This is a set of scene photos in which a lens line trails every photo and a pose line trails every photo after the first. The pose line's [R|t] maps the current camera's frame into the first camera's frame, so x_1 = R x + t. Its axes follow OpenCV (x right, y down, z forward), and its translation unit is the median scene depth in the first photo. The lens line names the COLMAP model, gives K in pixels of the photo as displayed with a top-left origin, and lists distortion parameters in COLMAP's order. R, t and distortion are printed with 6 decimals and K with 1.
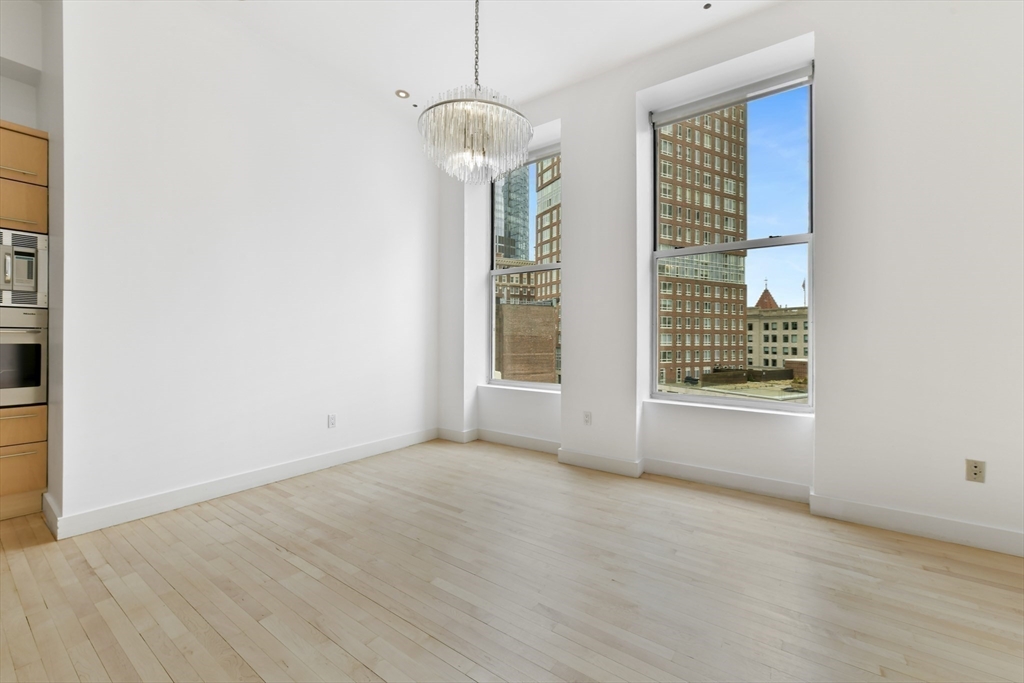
lens RADIAL K [[406.8, 0, 516.8], [0, 406.8, 336.3], [0, 0, 1]] dist [-0.003687, 0.001684]
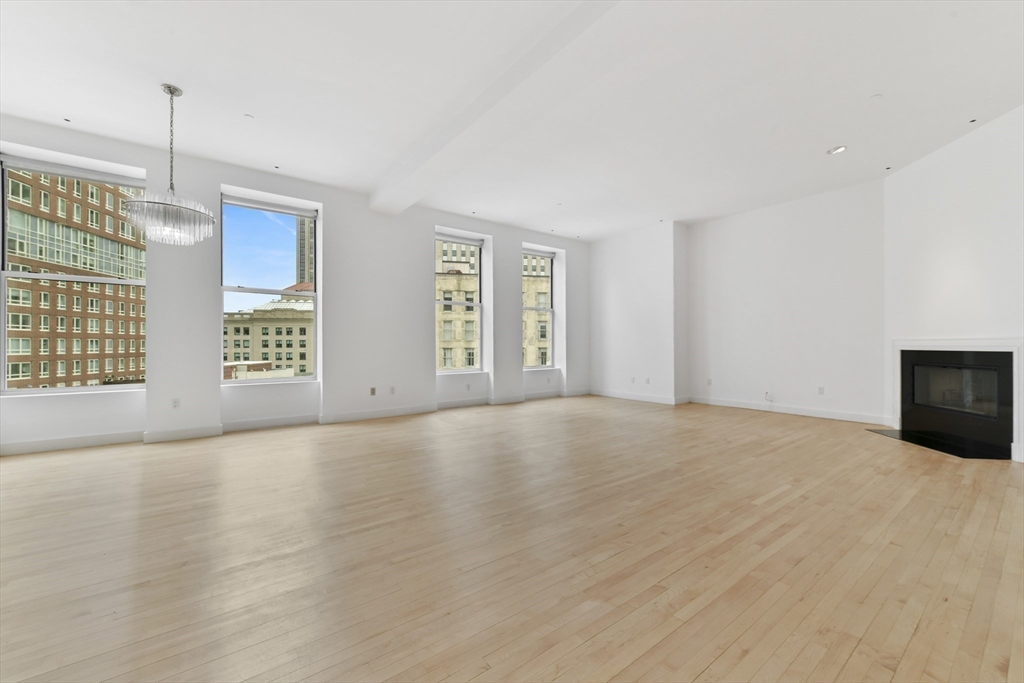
lens RADIAL K [[406.8, 0, 514.1], [0, 406.8, 343.2], [0, 0, 1]] dist [-0.003687, 0.001684]
pose [[0.301657, -0.002400, 0.953414, -0.042209], [-0.001206, 0.999995, 0.002899, -0.000266], [-0.953416, -0.002024, 0.301652, -0.025973]]
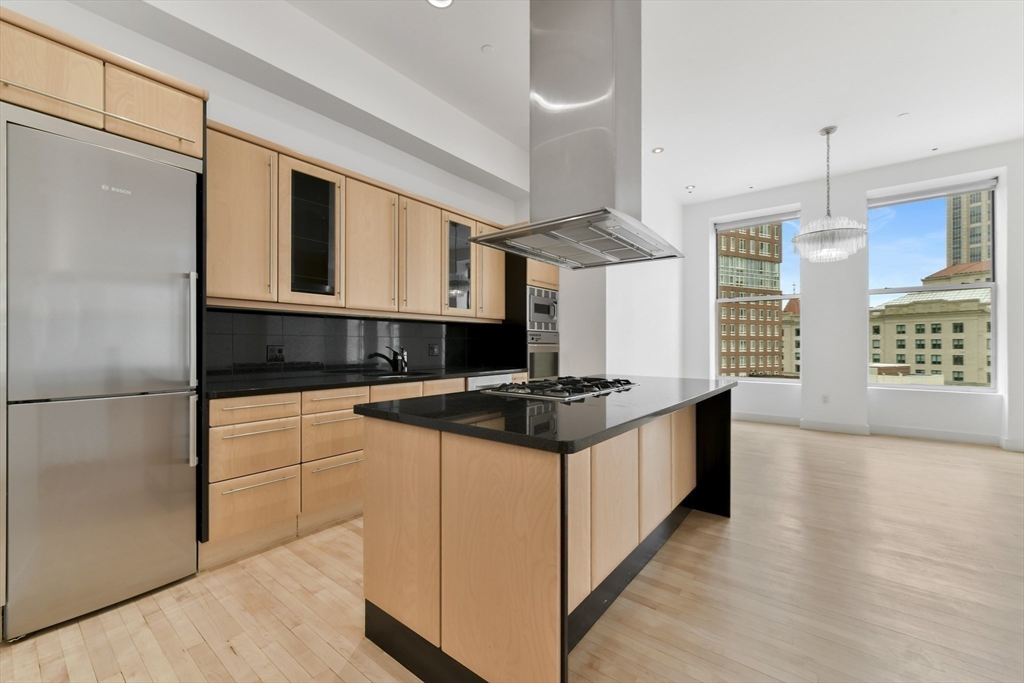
lens RADIAL K [[406.8, 0, 518.0], [0, 406.8, 343.8], [0, 0, 1]] dist [-0.003687, 0.001684]
pose [[0.999201, -0.005110, -0.039633, -0.050695], [0.005155, 0.999986, 0.001038, -0.000840], [0.039627, -0.001242, 0.999214, -0.031646]]
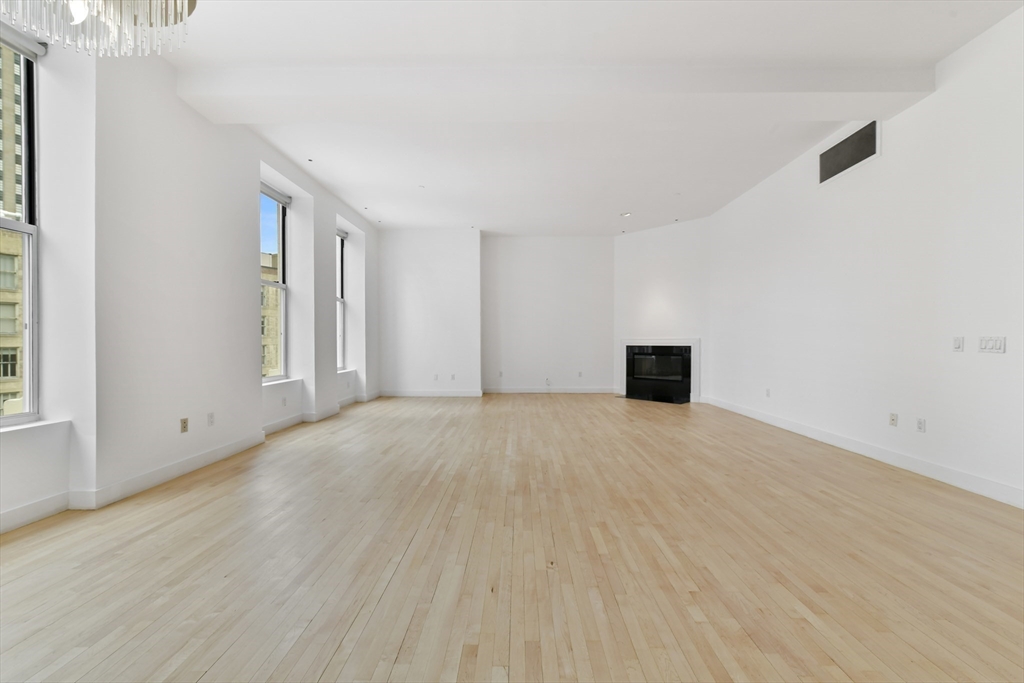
lens RADIAL K [[406.8, 0, 517.0], [0, 406.8, 345.5], [0, 0, 1]] dist [-0.003687, 0.001684]
pose [[-0.569638, -0.012631, 0.821799, -0.029758], [-0.006337, 0.999920, 0.010975, 0.000027], [-0.821871, 0.001044, -0.569672, 0.028672]]
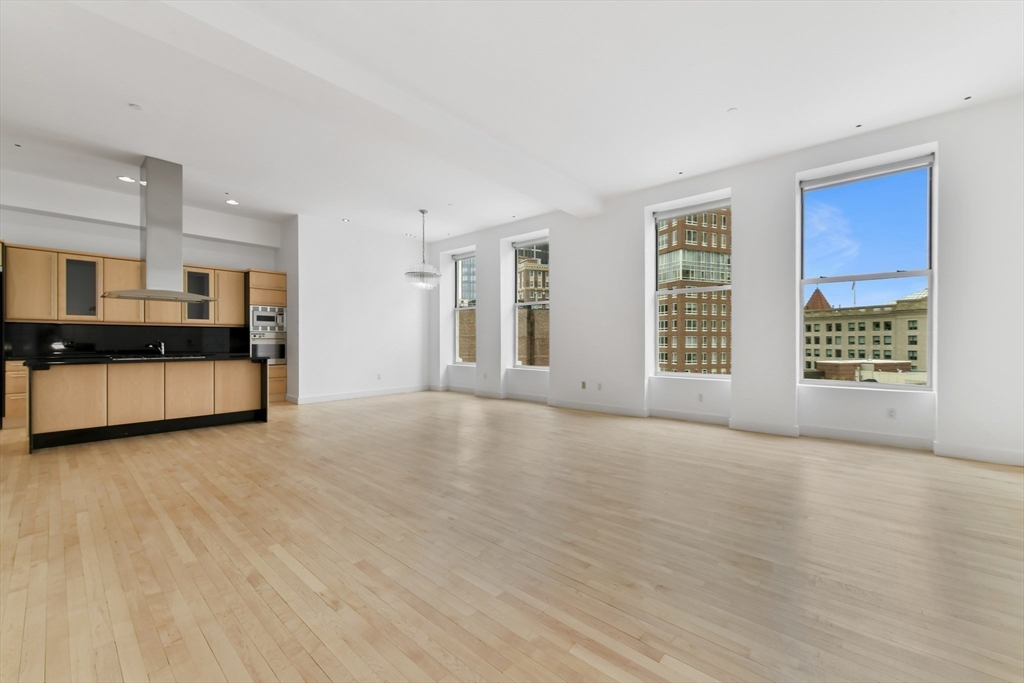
lens RADIAL K [[406.8, 0, 519.4], [0, 406.8, 341.0], [0, 0, 1]] dist [-0.003687, 0.001684]
pose [[0.995151, -0.003662, -0.098293, 0.032545], [0.004106, 0.999982, 0.004319, -0.000420], [0.098275, -0.004702, 0.995148, -0.070740]]
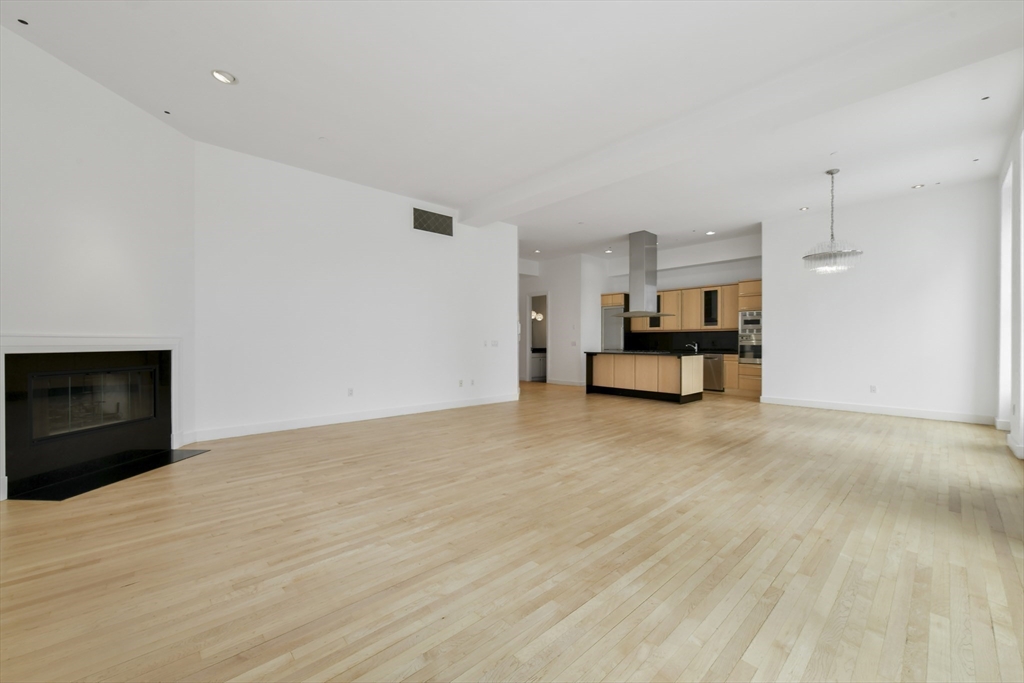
lens RADIAL K [[406.8, 0, 515.8], [0, 406.8, 346.3], [0, 0, 1]] dist [-0.003687, 0.001684]
pose [[-0.207016, 0.007115, -0.978312, 0.090778], [0.001104, 0.999975, 0.007039, 0.000083], [0.978337, 0.000377, -0.207018, -0.010486]]
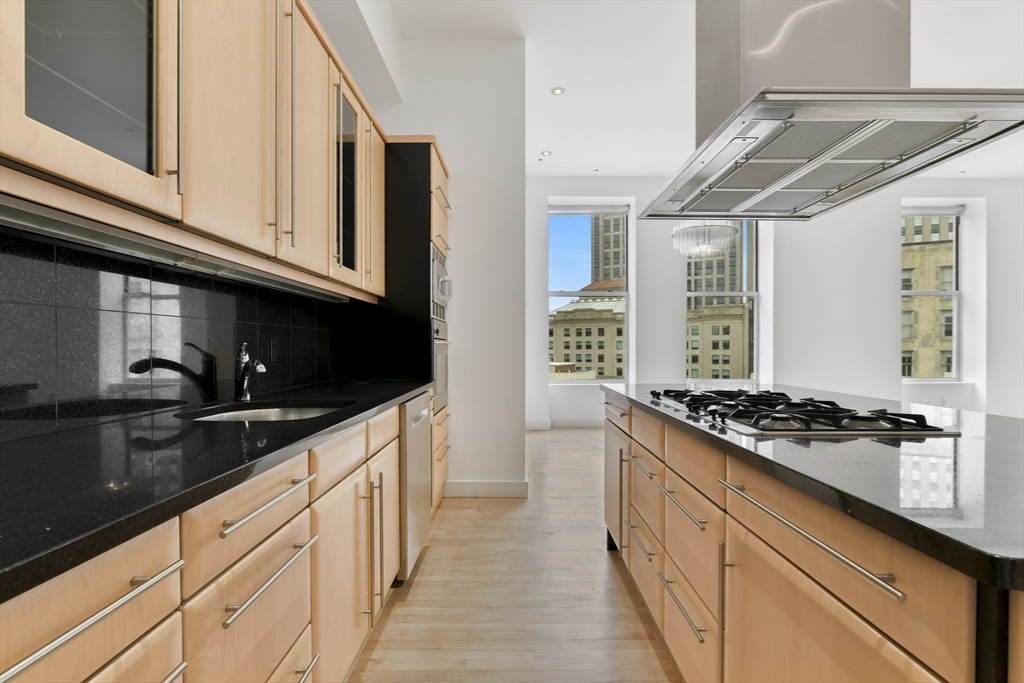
lens RADIAL K [[477.8, 0, 513.5], [0, 477.8, 349.8], [0, 0, 1]] dist [-0.009960, 0.000076]
pose [[0.813388, -0.010389, 0.581629, -0.072162], [0.002922, 0.999901, 0.013775, -0.000325], [-0.581714, -0.009505, 0.813338, -0.008593]]
